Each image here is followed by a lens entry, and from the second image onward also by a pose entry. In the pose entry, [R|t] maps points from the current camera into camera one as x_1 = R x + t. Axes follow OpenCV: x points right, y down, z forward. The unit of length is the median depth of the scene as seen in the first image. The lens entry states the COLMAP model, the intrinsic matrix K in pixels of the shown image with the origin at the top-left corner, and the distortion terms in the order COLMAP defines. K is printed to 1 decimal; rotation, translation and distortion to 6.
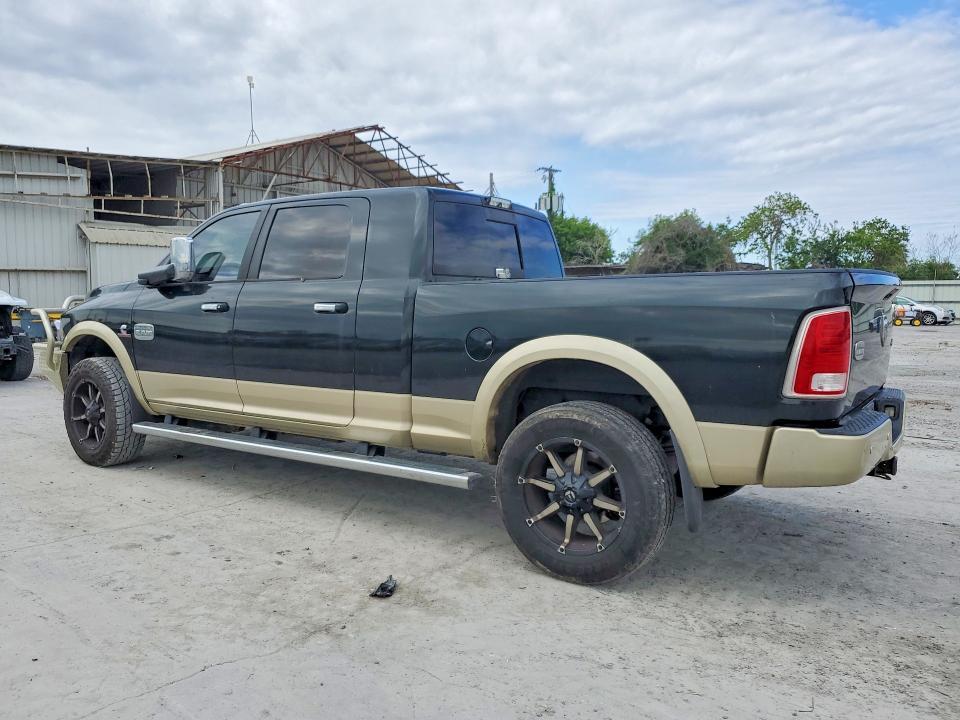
lens RADIAL K [[757.9, 0, 464.6], [0, 757.9, 362.2], [0, 0, 1]] dist [-0.011671, 0.038547]
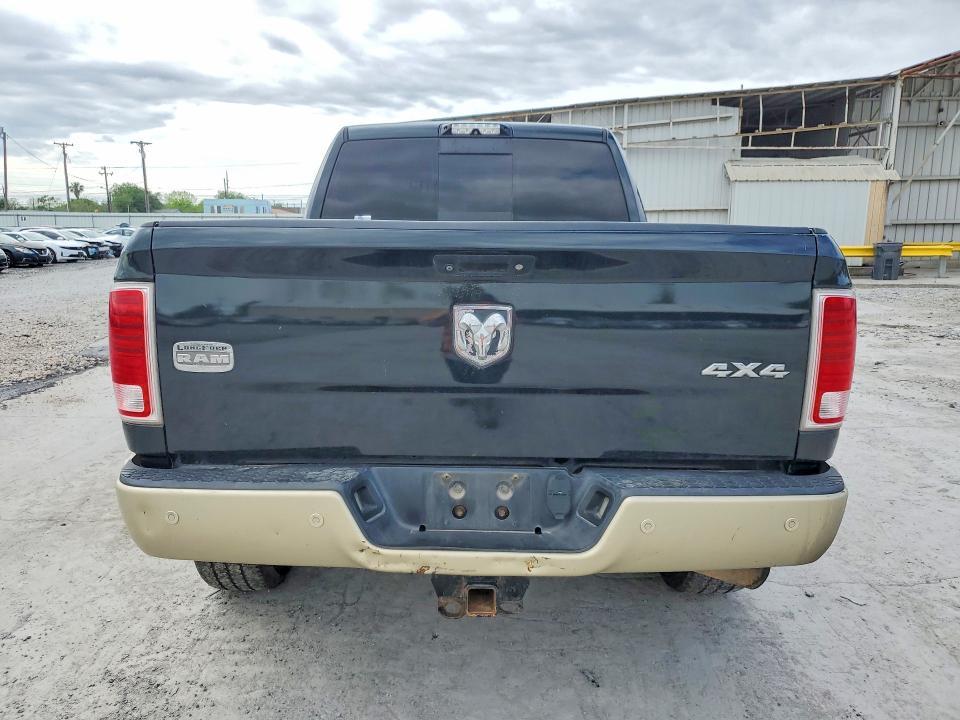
lens RADIAL K [[757.9, 0, 464.6], [0, 757.9, 362.2], [0, 0, 1]] dist [-0.011671, 0.038547]
pose [[0.560634, 0.140469, -0.816063, 0.738899], [-0.071538, 0.990038, 0.121269, -0.063404], [0.824968, -0.009608, 0.565098, 0.545503]]
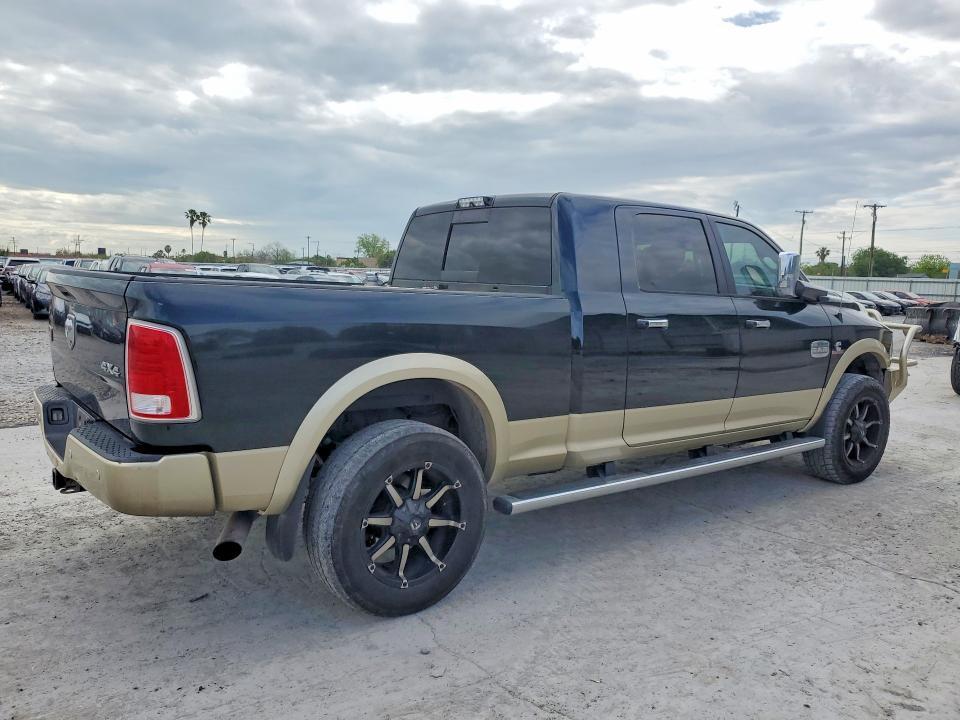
lens RADIAL K [[757.9, 0, 464.6], [0, 757.9, 362.2], [0, 0, 1]] dist [-0.011671, 0.038547]
pose [[-0.323881, 0.088951, -0.941907, 0.975026], [-0.115808, 0.984356, 0.132781, -0.140050], [0.938983, 0.152086, -0.308513, 1.337898]]
